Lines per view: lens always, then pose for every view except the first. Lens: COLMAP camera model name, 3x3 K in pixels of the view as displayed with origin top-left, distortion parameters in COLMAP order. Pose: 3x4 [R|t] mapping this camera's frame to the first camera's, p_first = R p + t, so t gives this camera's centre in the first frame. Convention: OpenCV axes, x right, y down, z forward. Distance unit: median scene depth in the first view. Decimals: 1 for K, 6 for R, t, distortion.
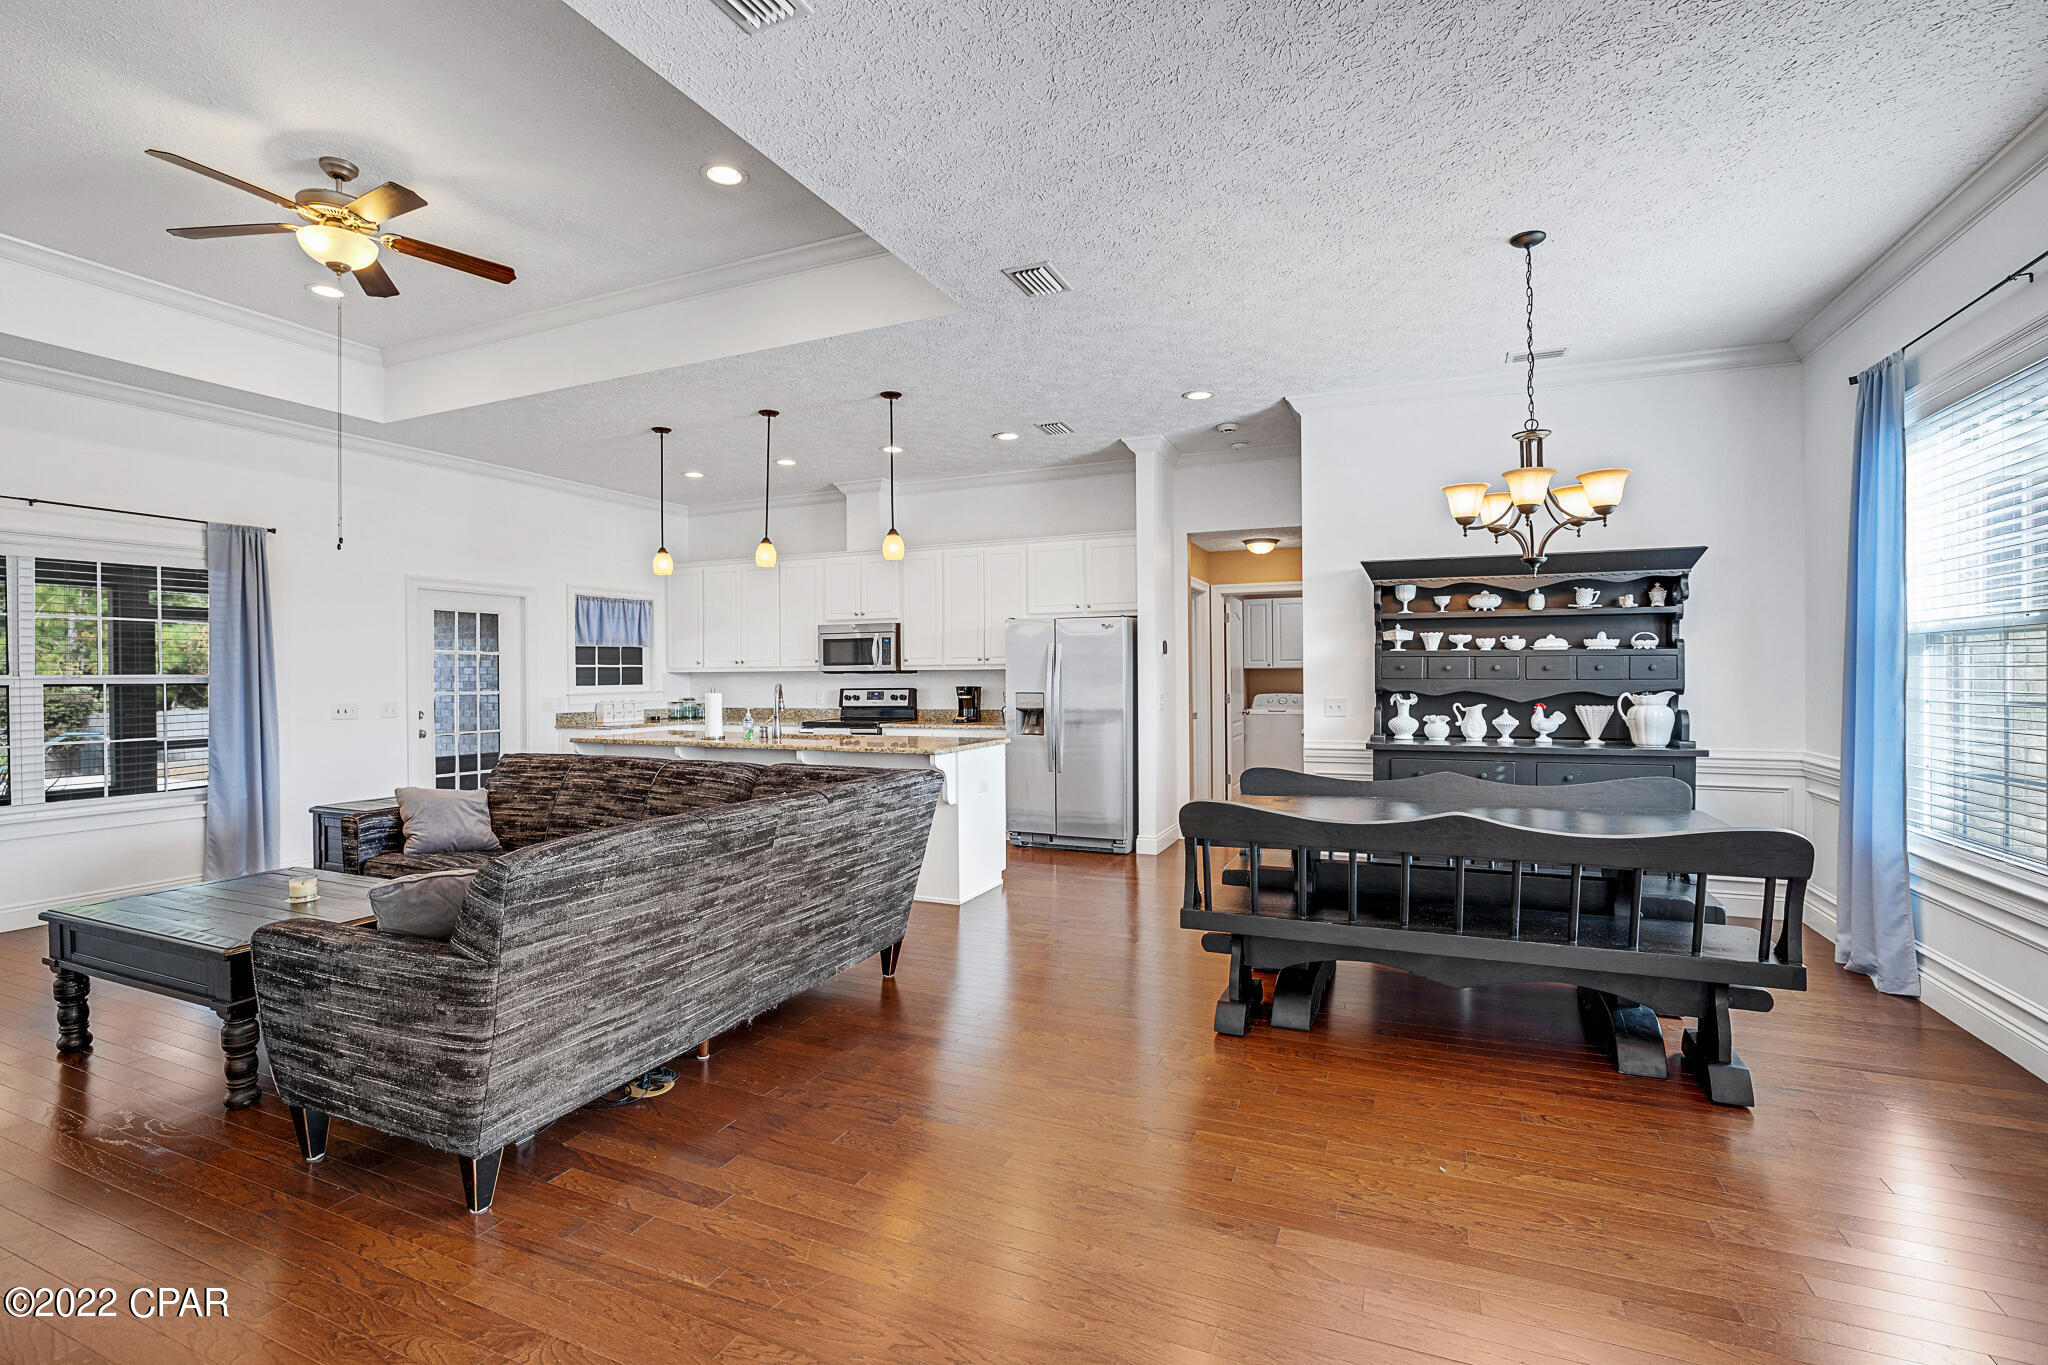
lens RADIAL K [[900.7, 0, 1024.0], [0, 900.7, 682.5], [0, 0, 1]] dist [-0.051559, 0.026098]
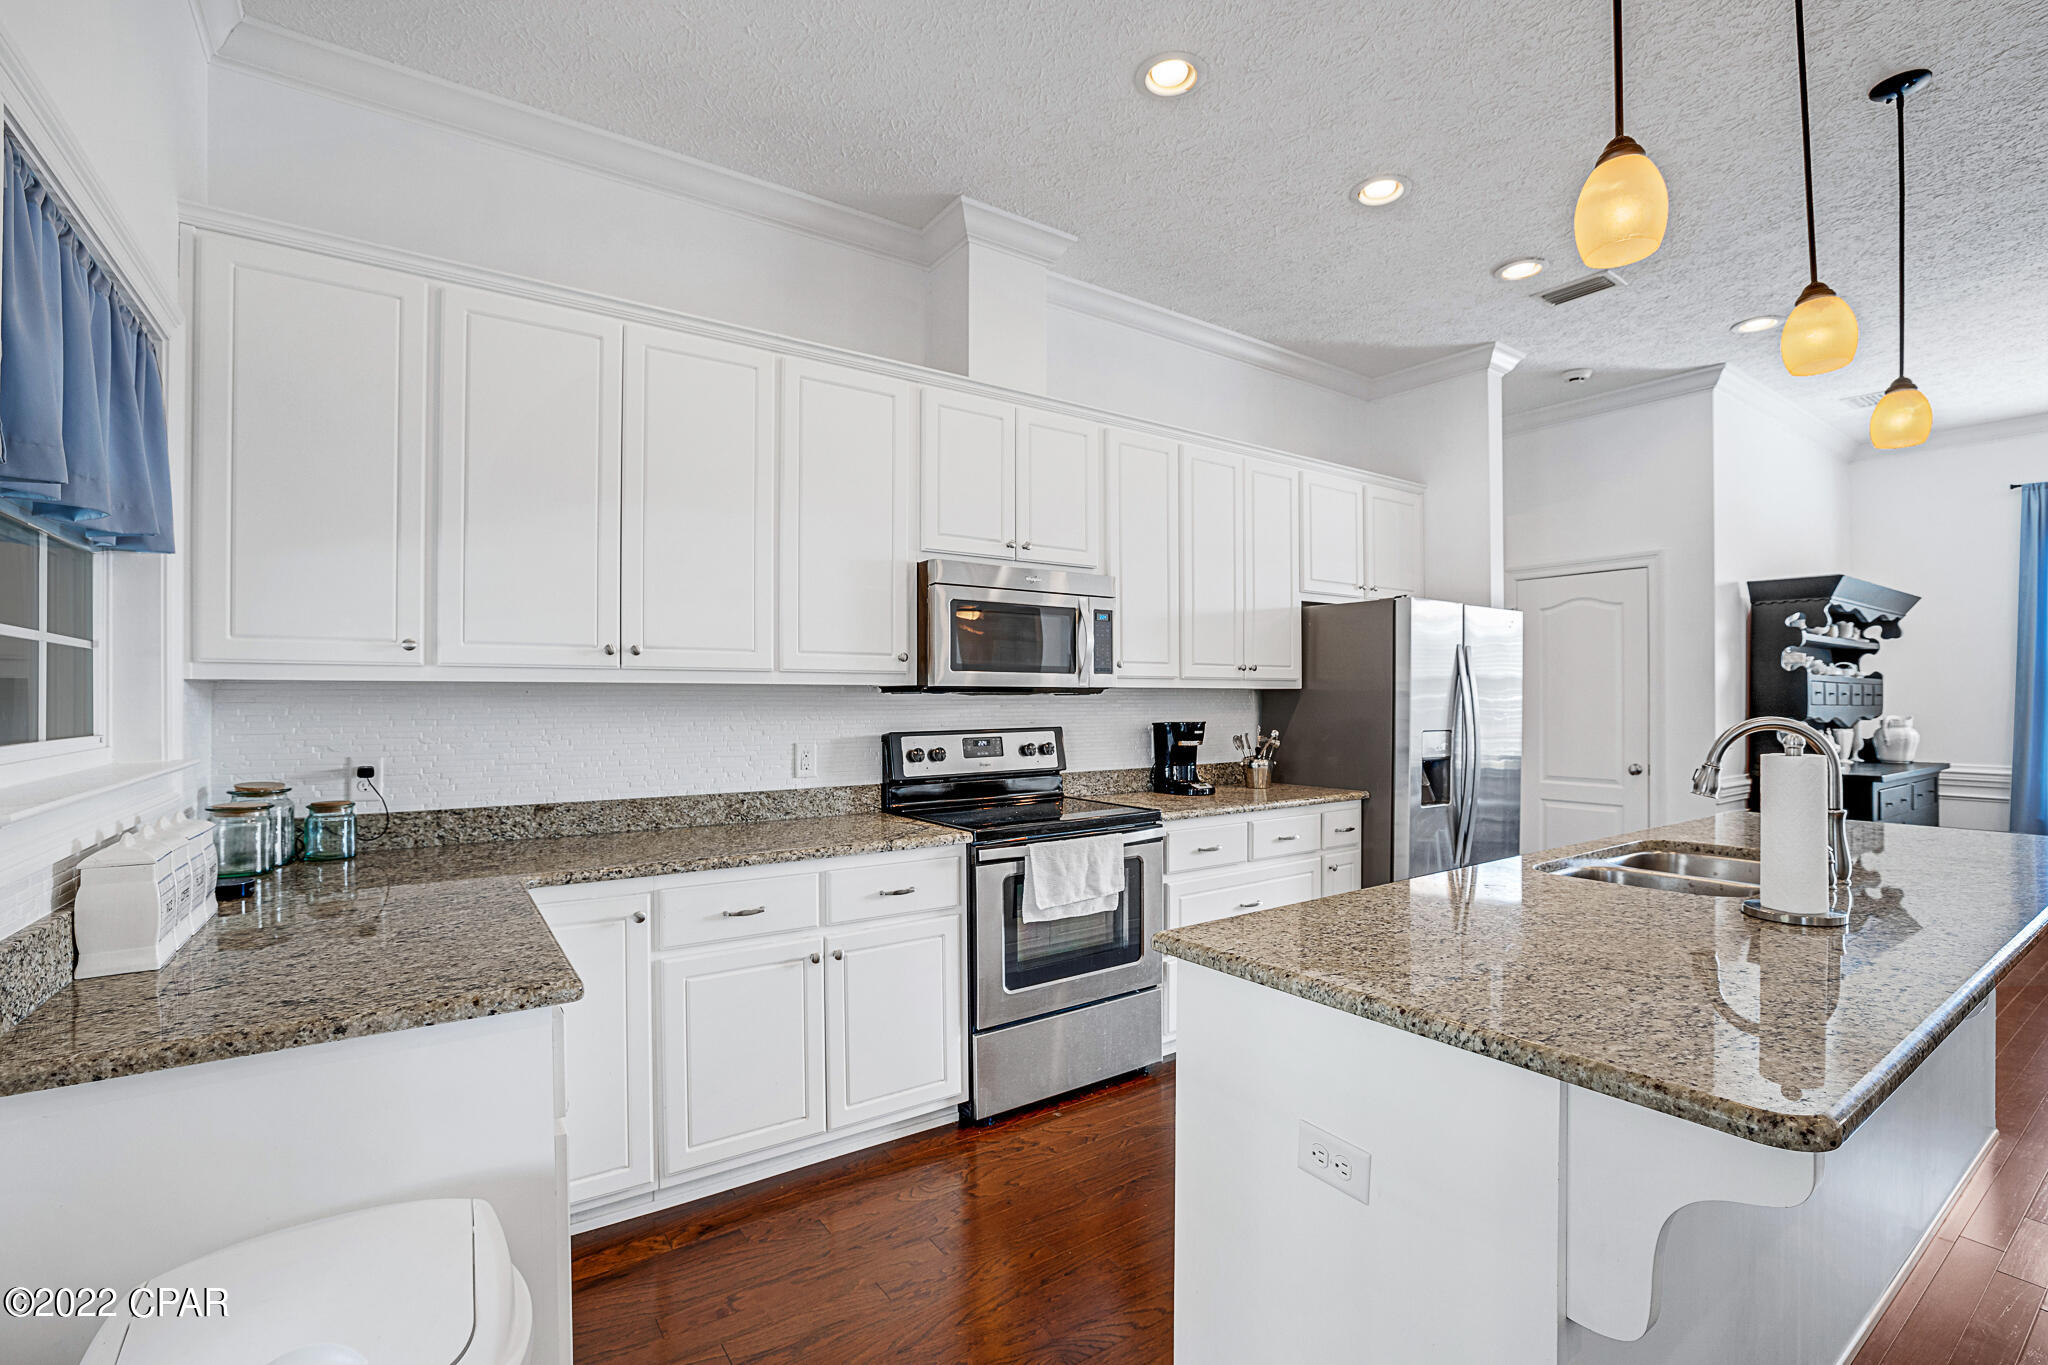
lens RADIAL K [[900.7, 0, 1024.0], [0, 900.7, 682.5], [0, 0, 1]] dist [-0.051559, 0.026098]
pose [[0.529861, 0.024293, 0.847737, -0.531396], [0.005213, 0.999477, -0.031900, -0.001919], [-0.848069, 0.021322, 0.529457, 0.800387]]
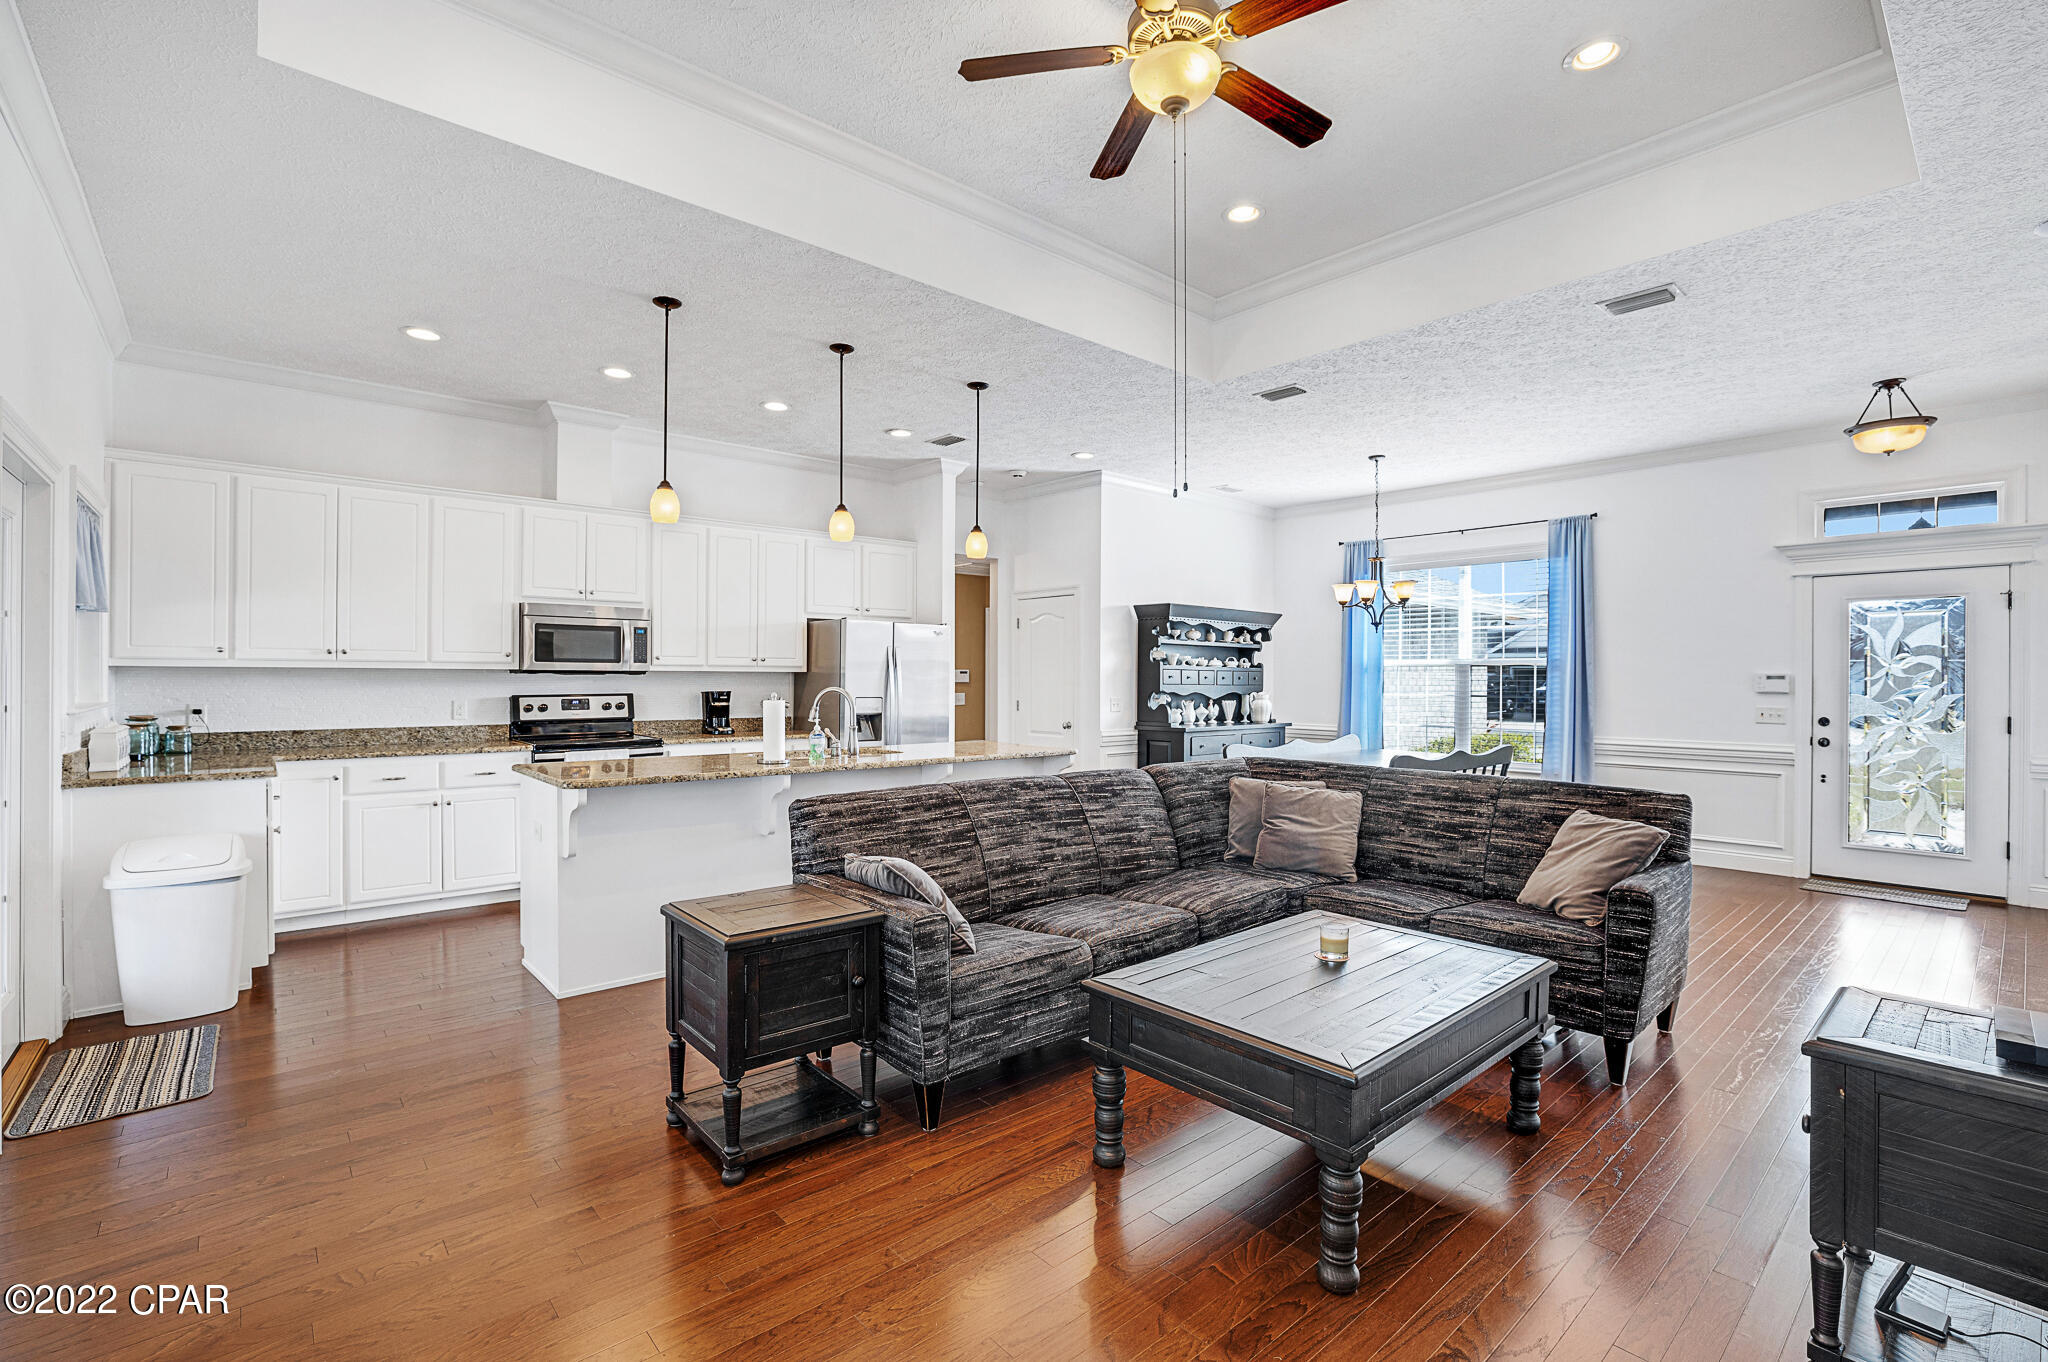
lens RADIAL K [[925.8, 0, 1026.3], [0, 925.8, 666.9], [0, 0, 1]] dist [-0.050682, 0.022913]
pose [[0.434337, 0.020414, 0.900519, -0.706065], [-0.000647, 0.999750, -0.022351, 0.000729], [-0.900750, 0.009125, 0.434242, 0.366775]]
